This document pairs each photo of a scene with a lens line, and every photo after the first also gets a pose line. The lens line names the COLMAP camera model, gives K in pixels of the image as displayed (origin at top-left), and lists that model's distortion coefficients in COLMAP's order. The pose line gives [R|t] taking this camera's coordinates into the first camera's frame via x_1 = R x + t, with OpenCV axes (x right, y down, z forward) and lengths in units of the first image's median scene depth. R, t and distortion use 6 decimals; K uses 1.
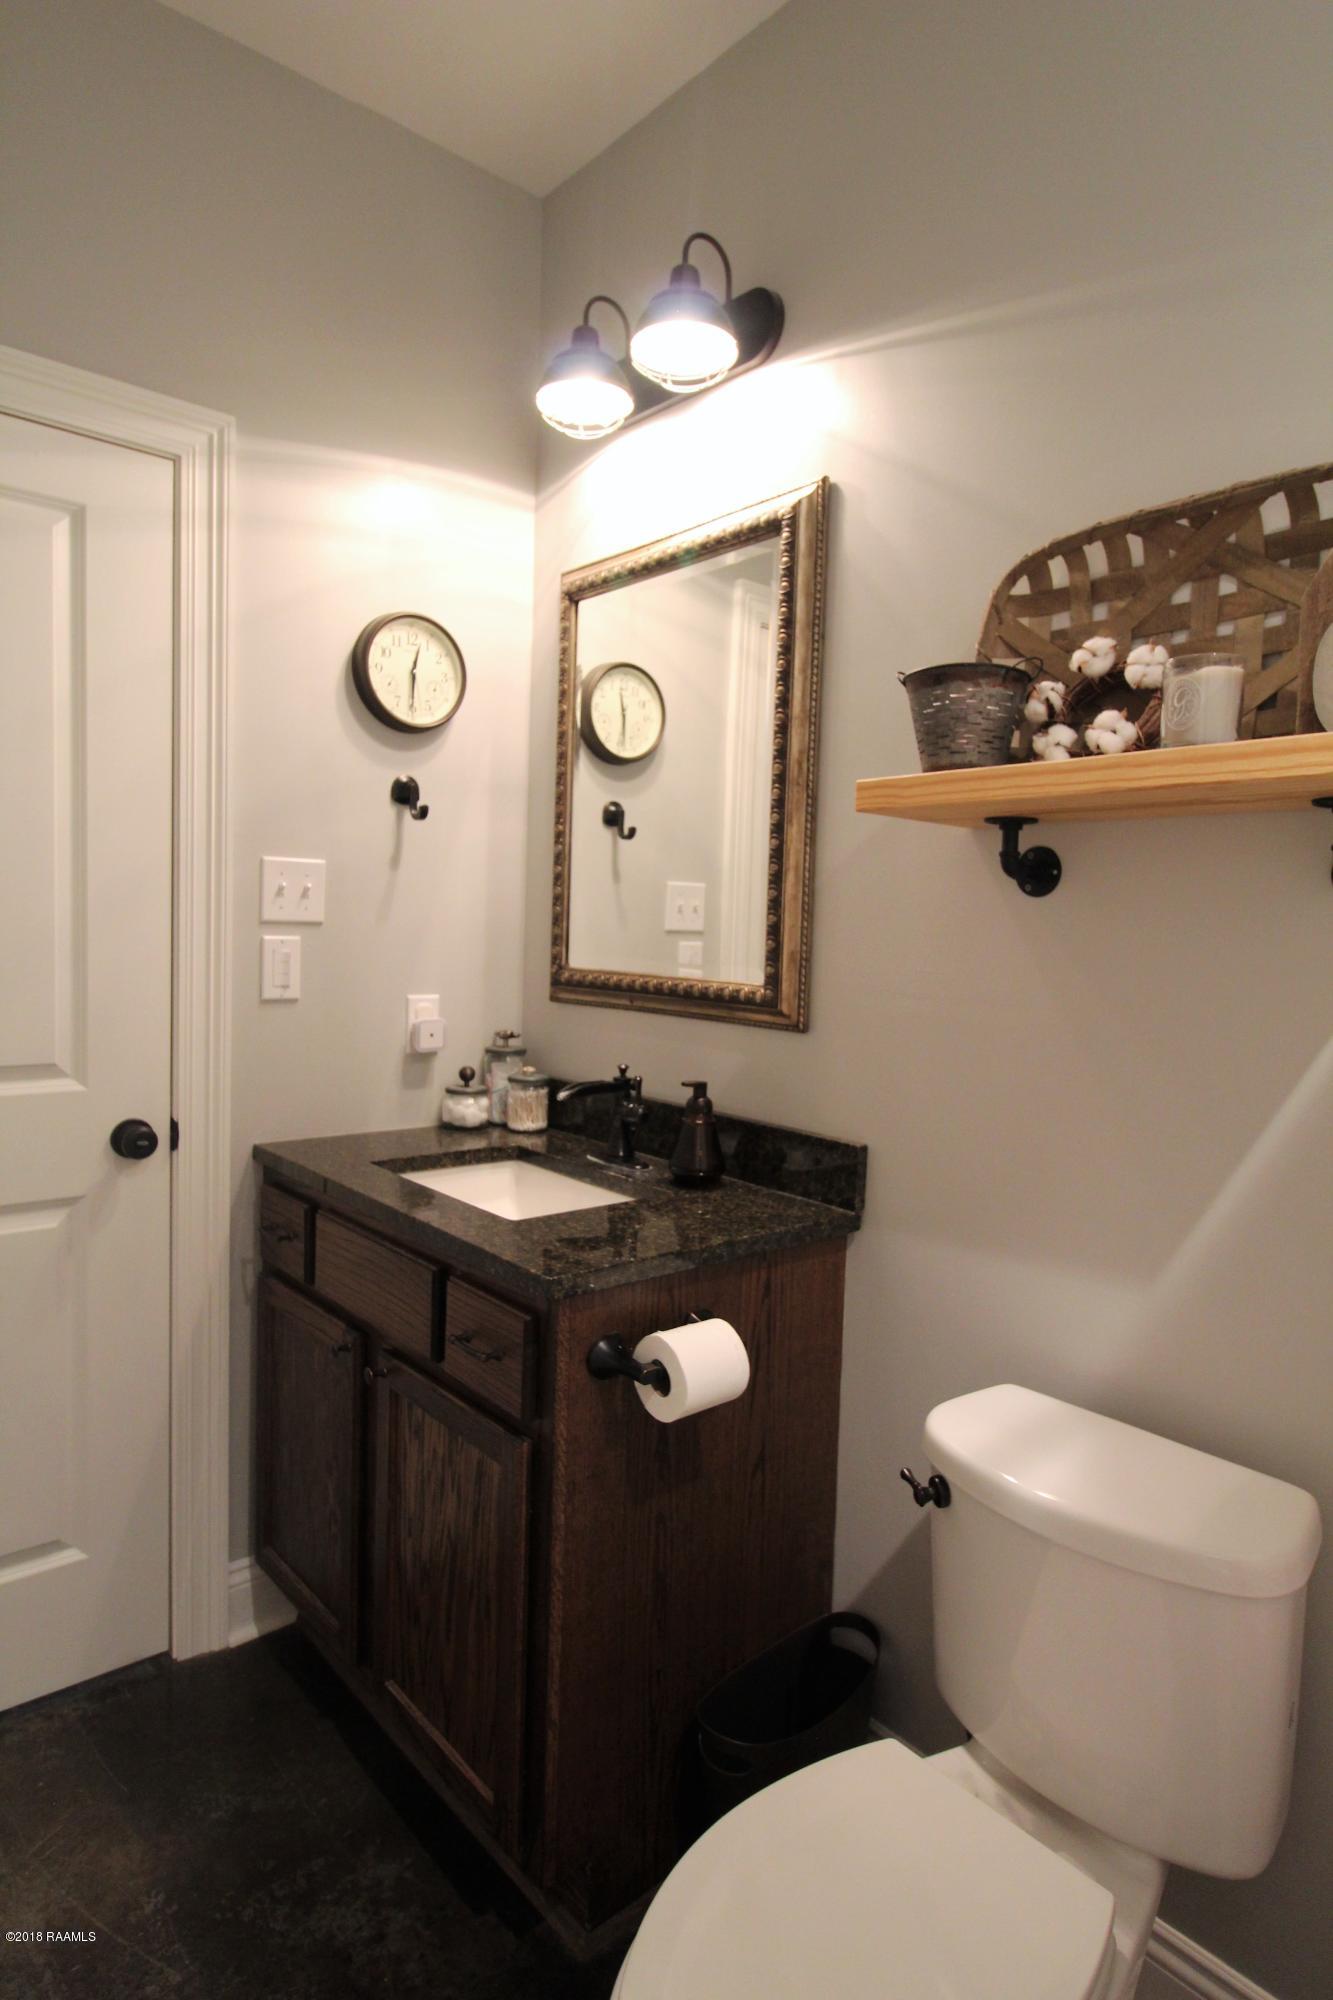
lens RADIAL K [[1152.3, 0, 666.5], [0, 1152.3, 1000.0], [0, 0, 1]] dist [0.000357, 0.000044]
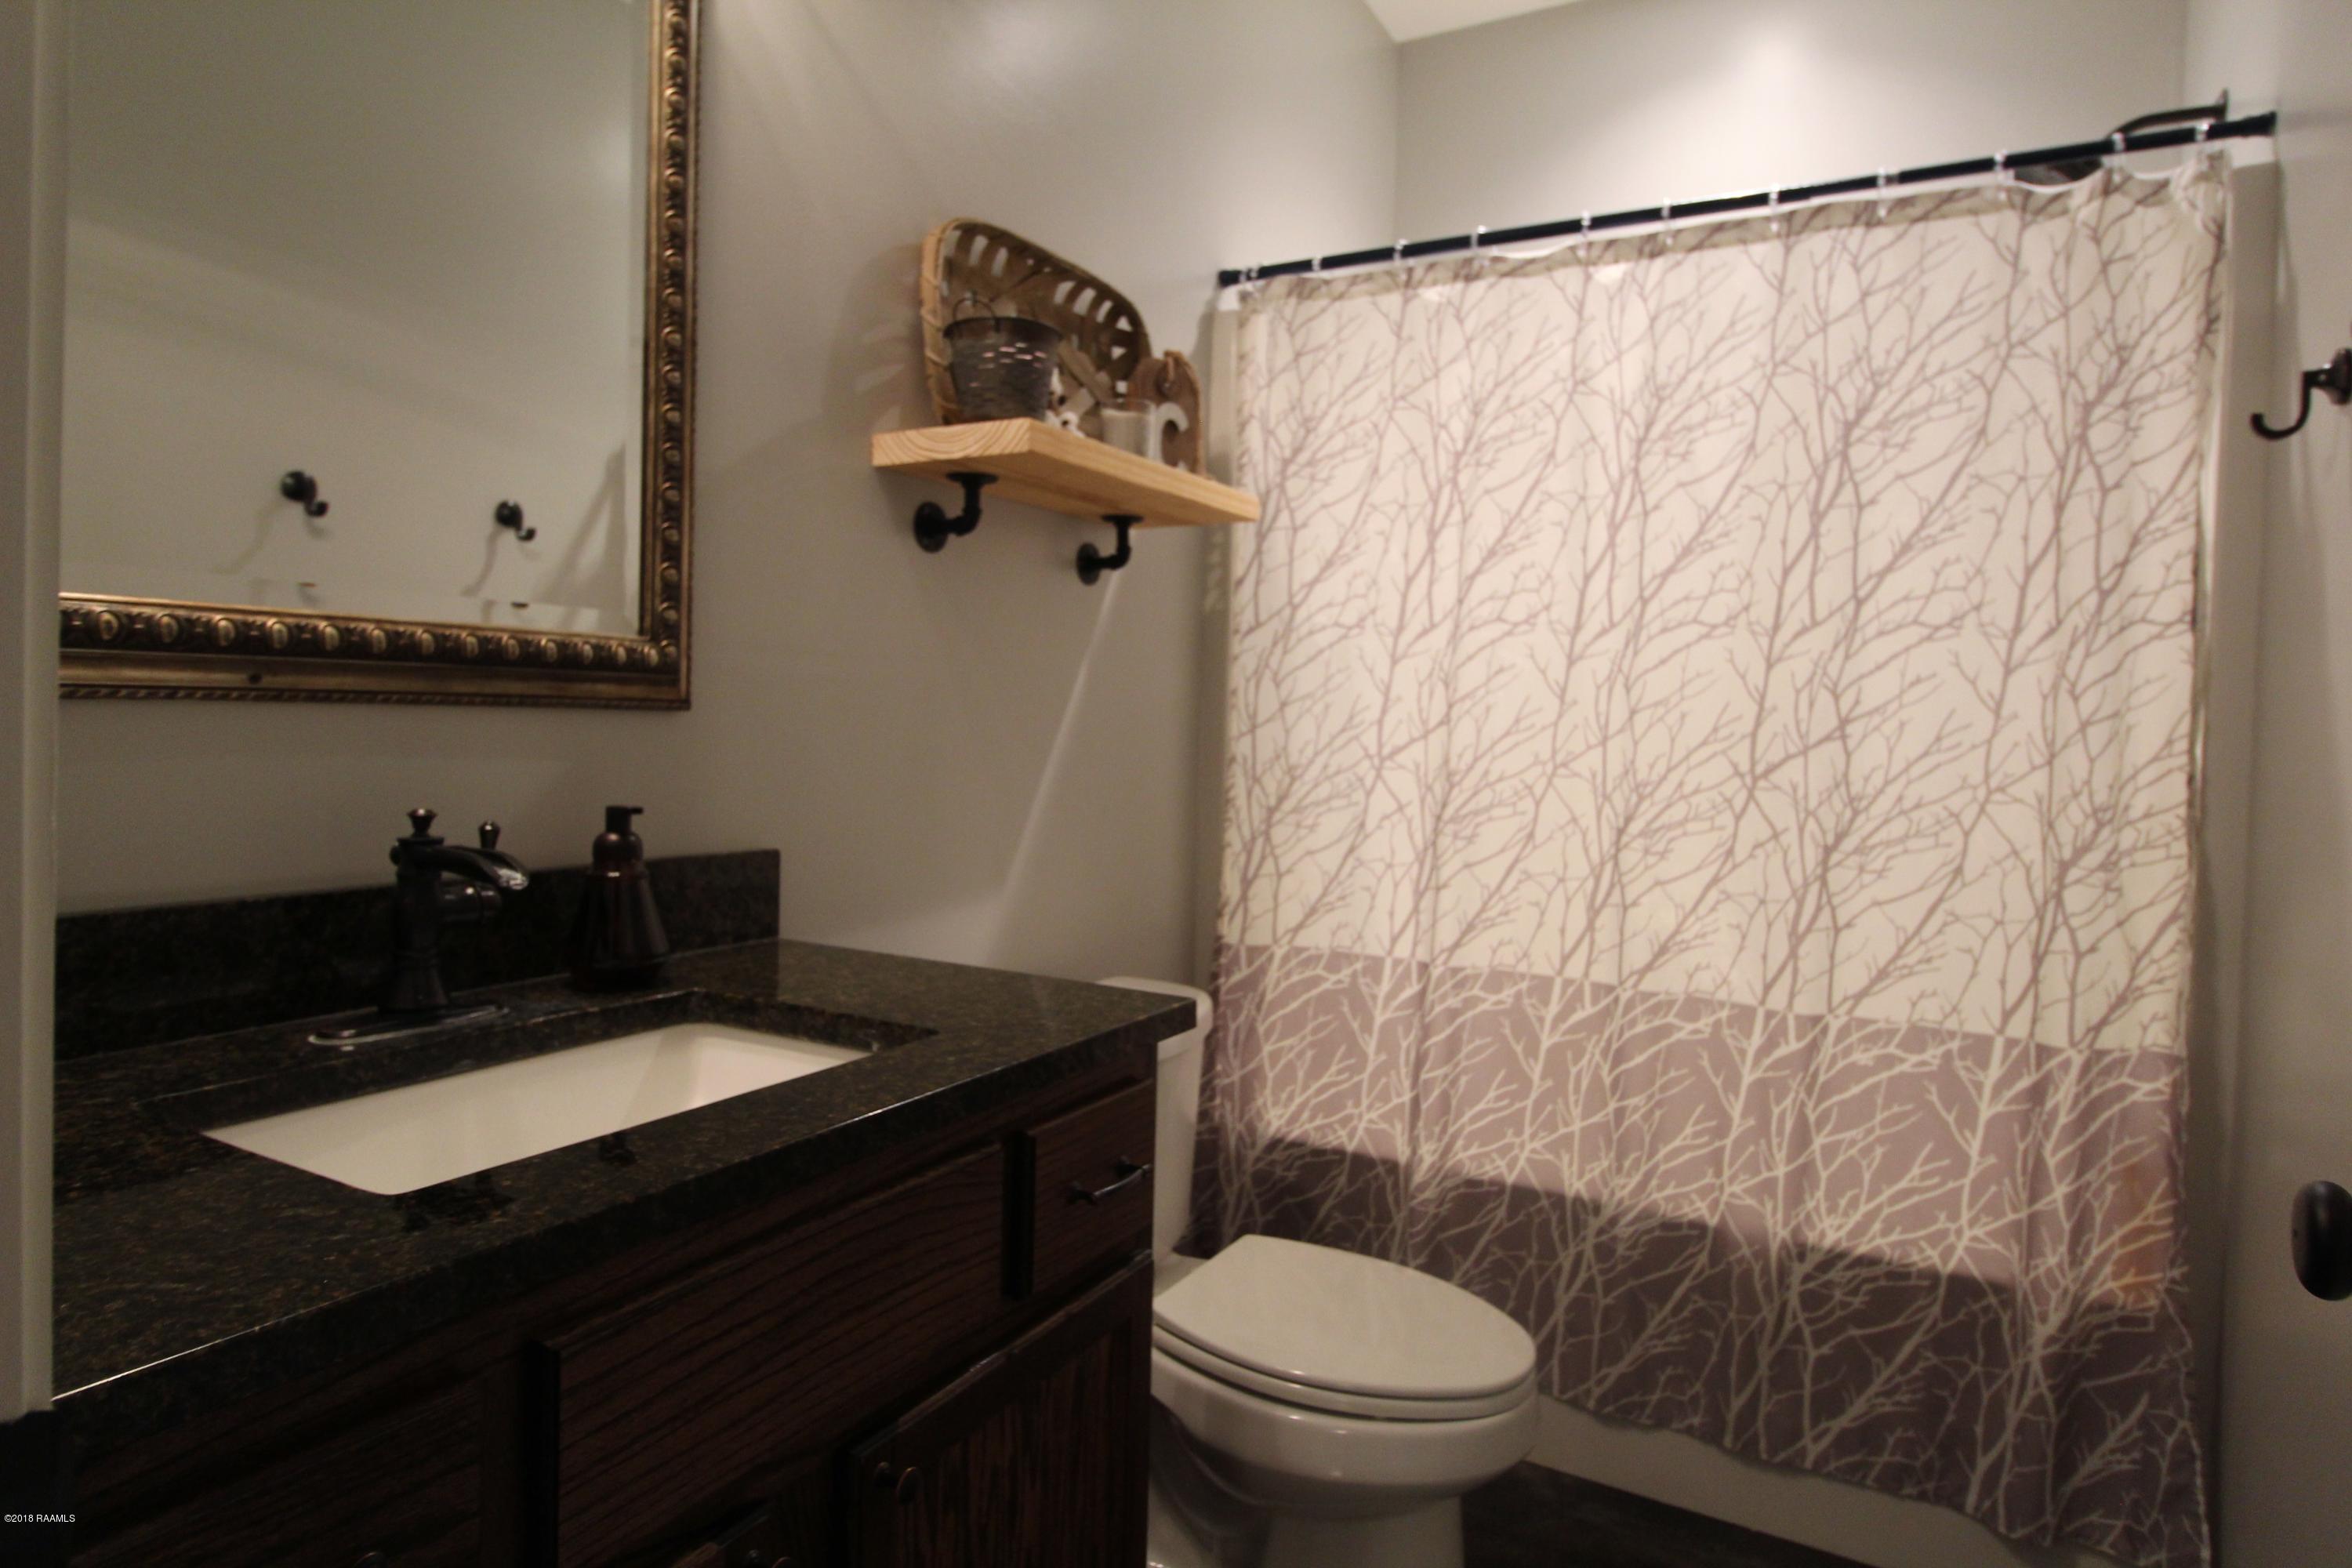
lens RADIAL K [[1355.1, 0, 1175.9], [0, 1355.1, 721.5], [0, 0, 1]] dist [0.000357, 0.000044]
pose [[-0.344842, -0.040166, 0.937801, -0.710798], [0.035176, 0.997829, 0.055671, 0.003064], [-0.938001, 0.052186, -0.342680, 0.991804]]
